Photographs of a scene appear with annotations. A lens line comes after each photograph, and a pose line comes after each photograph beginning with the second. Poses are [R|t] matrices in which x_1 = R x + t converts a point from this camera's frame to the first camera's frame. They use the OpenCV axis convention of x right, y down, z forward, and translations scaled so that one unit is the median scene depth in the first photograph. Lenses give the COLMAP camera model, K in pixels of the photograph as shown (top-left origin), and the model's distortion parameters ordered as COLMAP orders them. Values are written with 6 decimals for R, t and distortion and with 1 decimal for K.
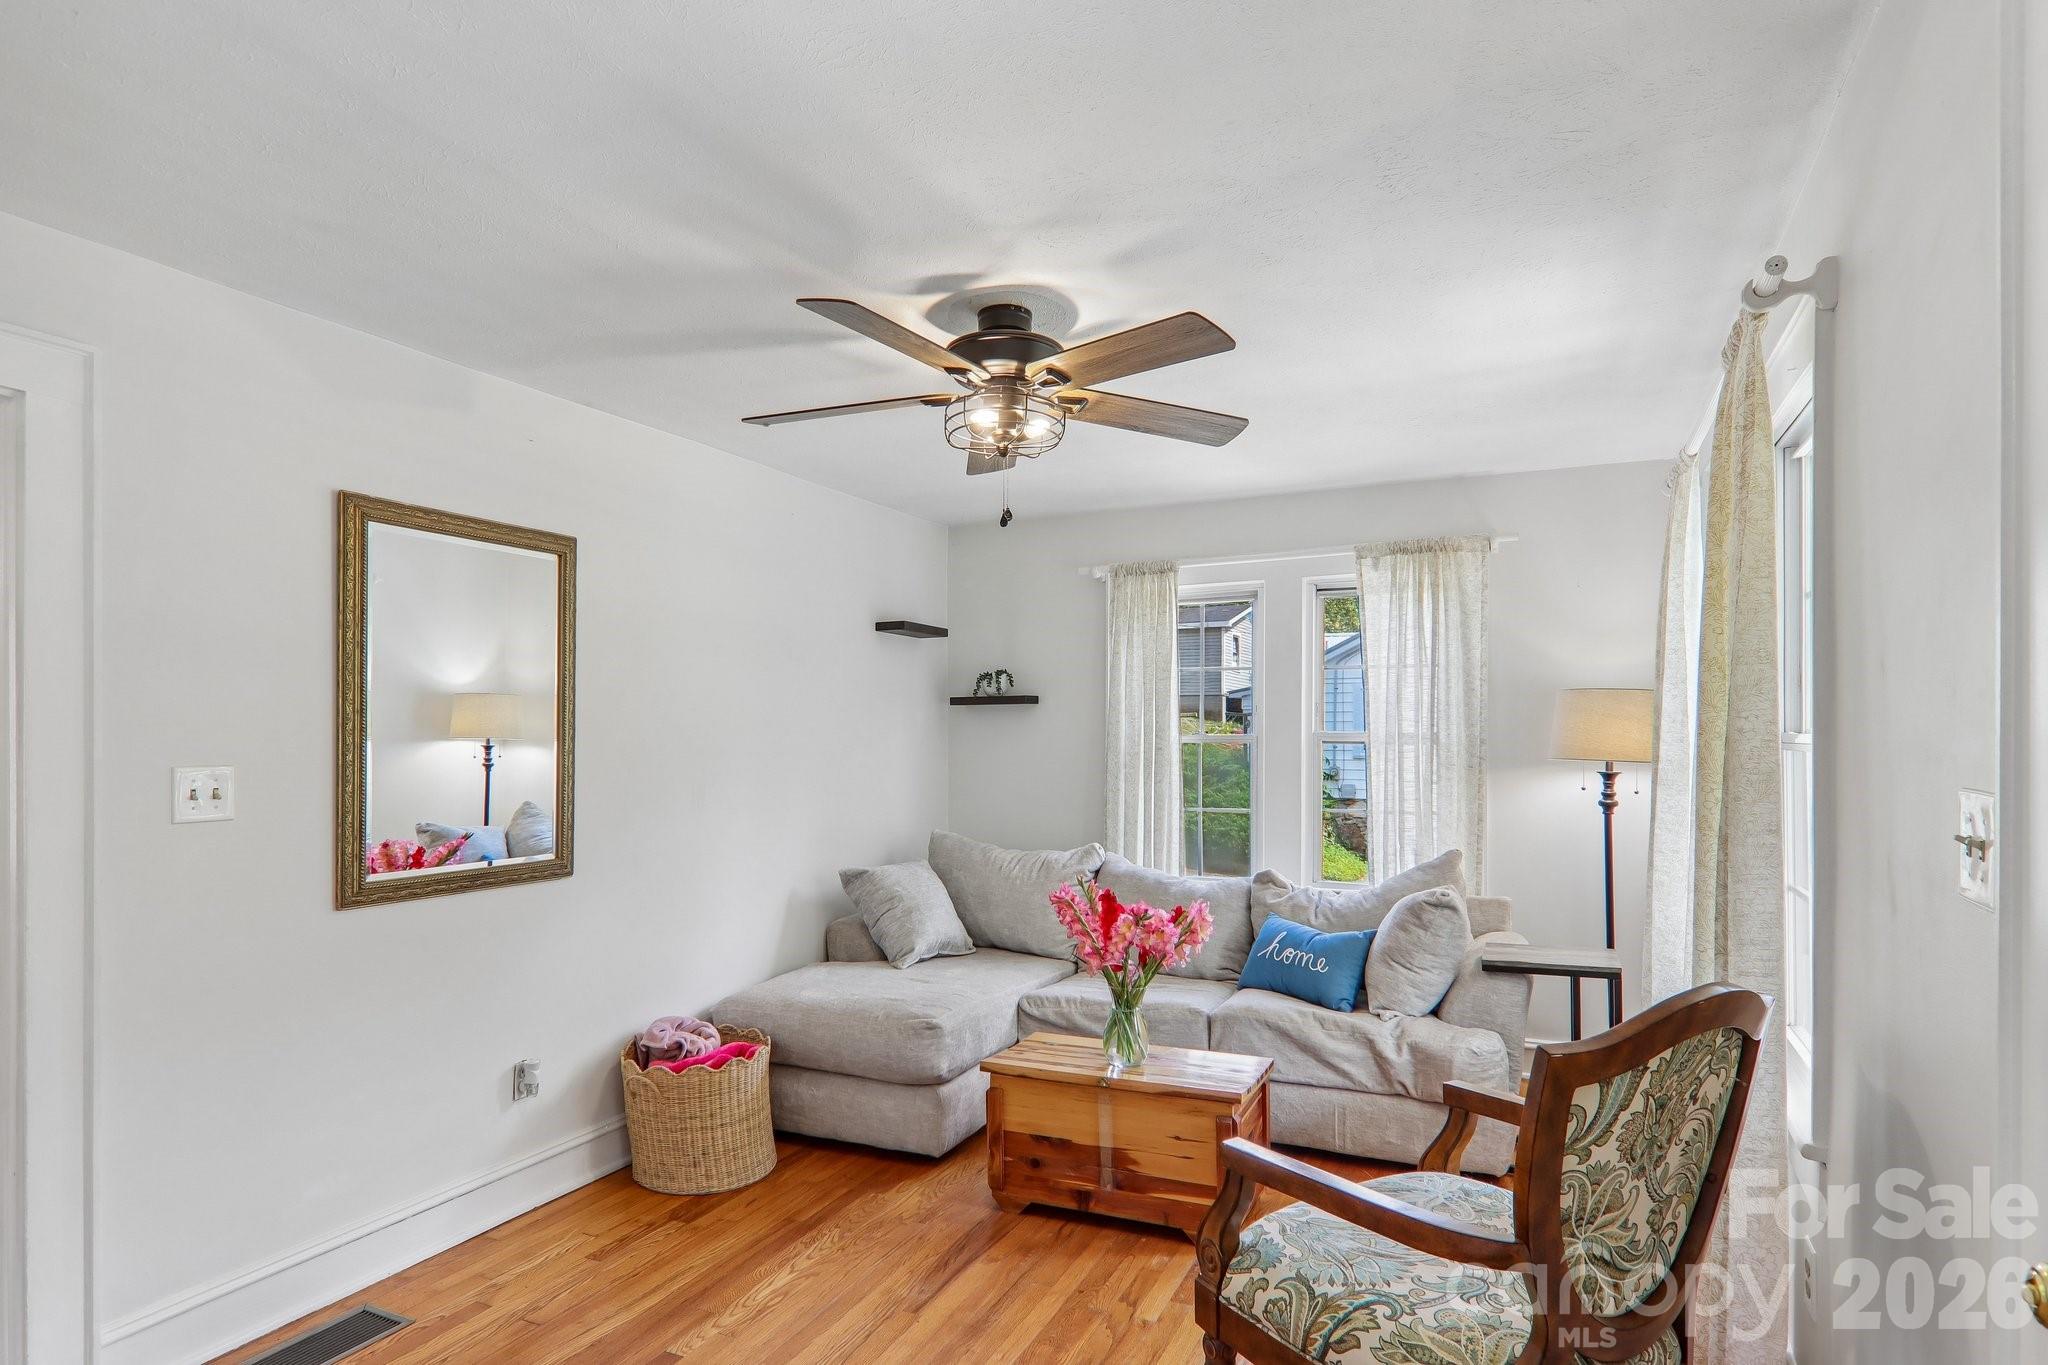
lens RADIAL K [[1117.5, 0, 1024.8], [0, 1117.5, 754.9], [0, 0, 1]] dist [0.012938, -0.000458]
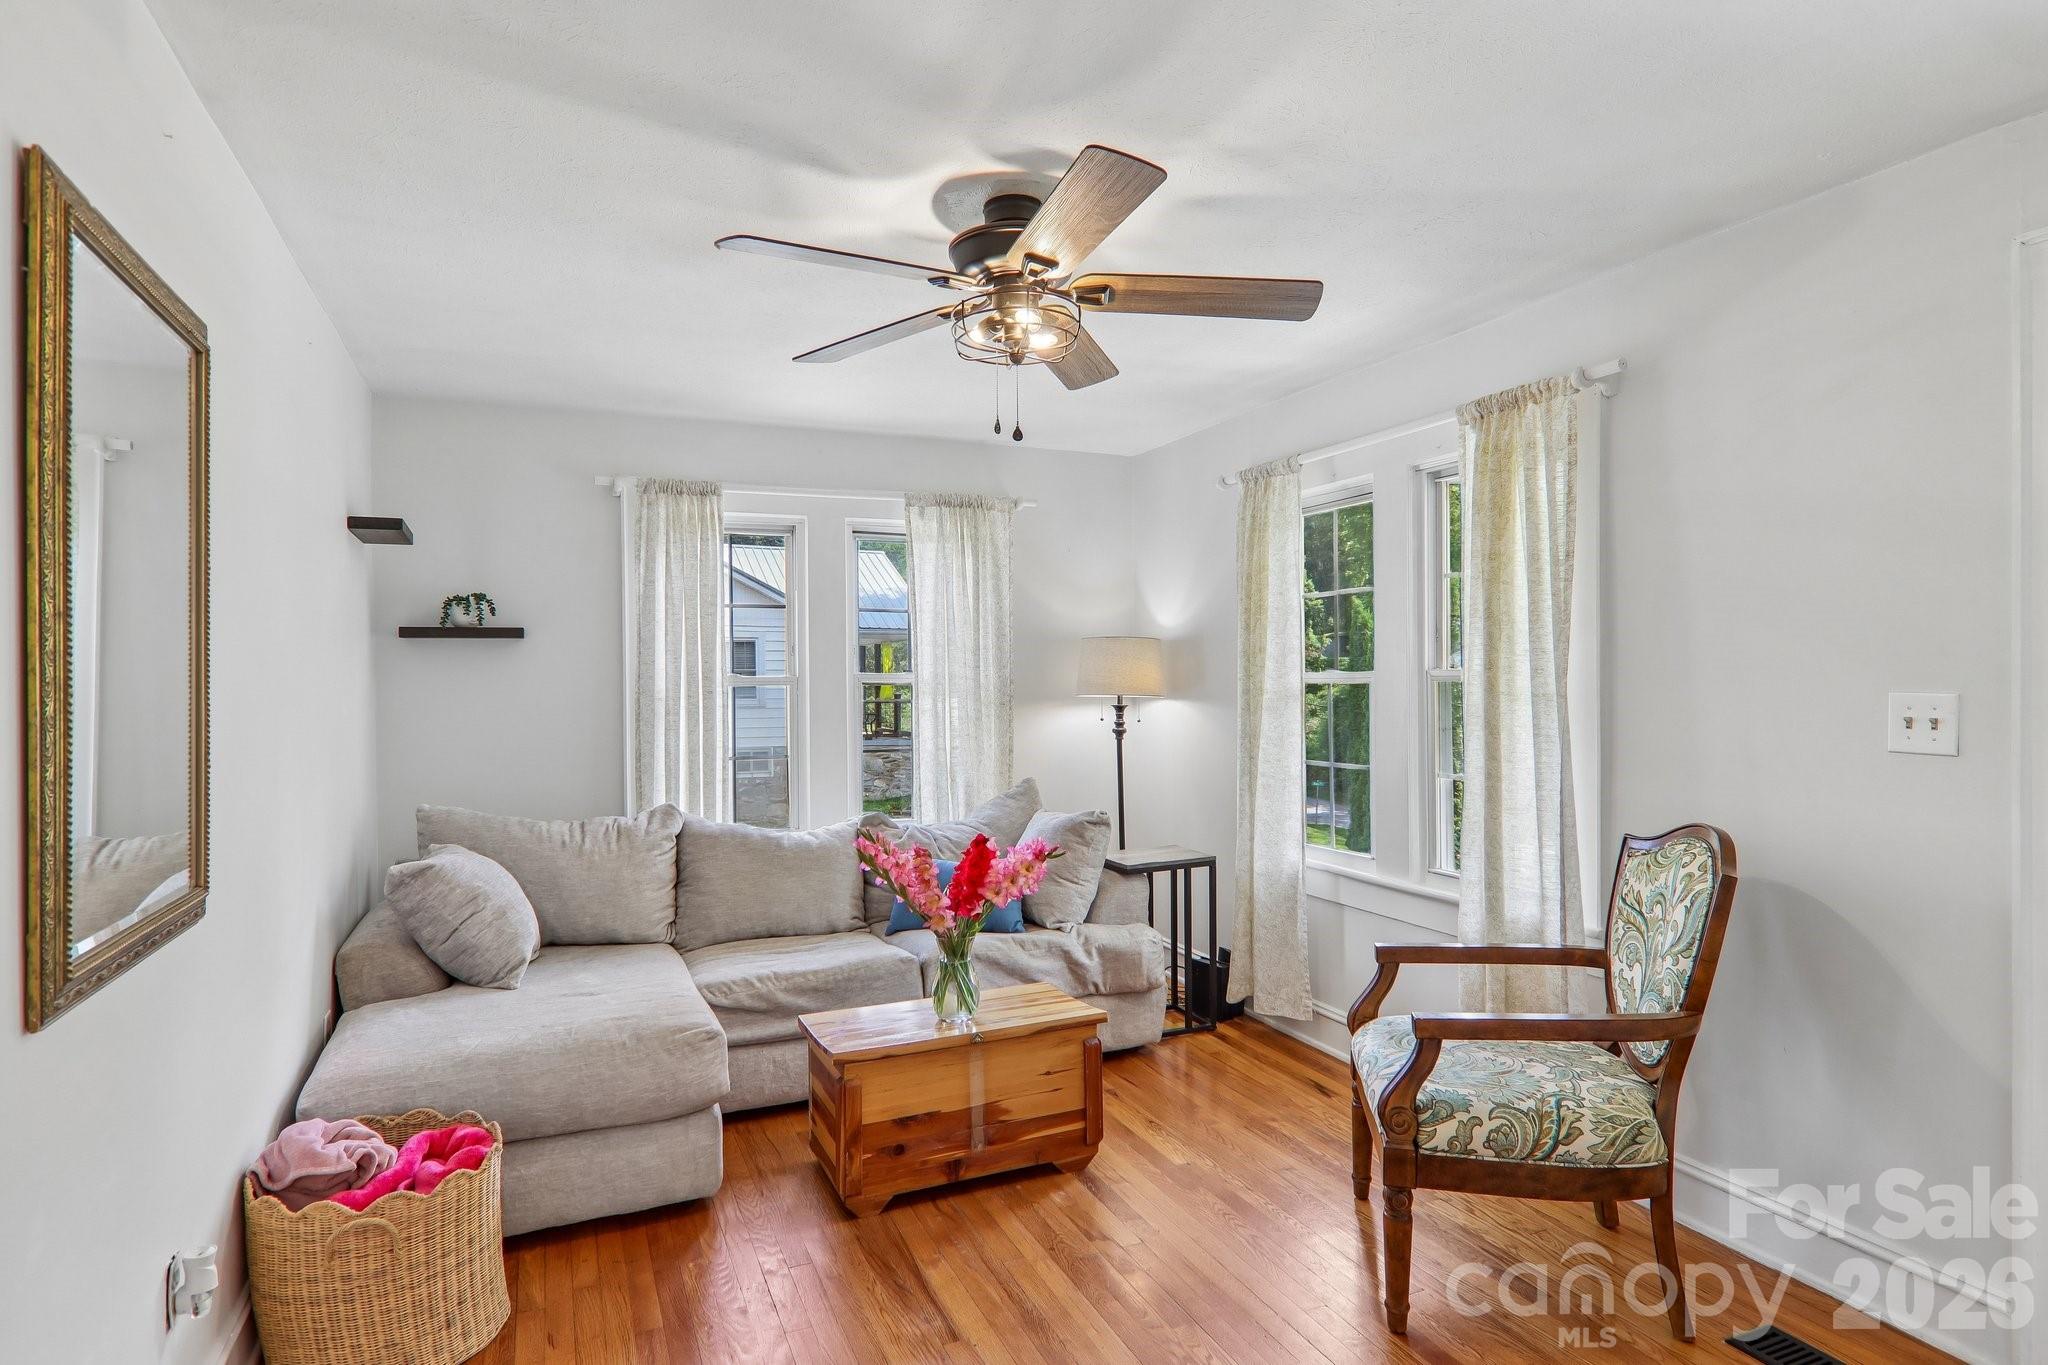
lens RADIAL K [[1128.3, 0, 1022.2], [0, 1128.3, 715.1], [0, 0, 1]] dist [0.028203, -0.023256]
pose [[0.666390, -0.026690, 0.745125, -0.537531], [0.018686, 0.999643, 0.019095, 0.000497], [-0.745369, 0.001199, 0.666651, 0.289871]]
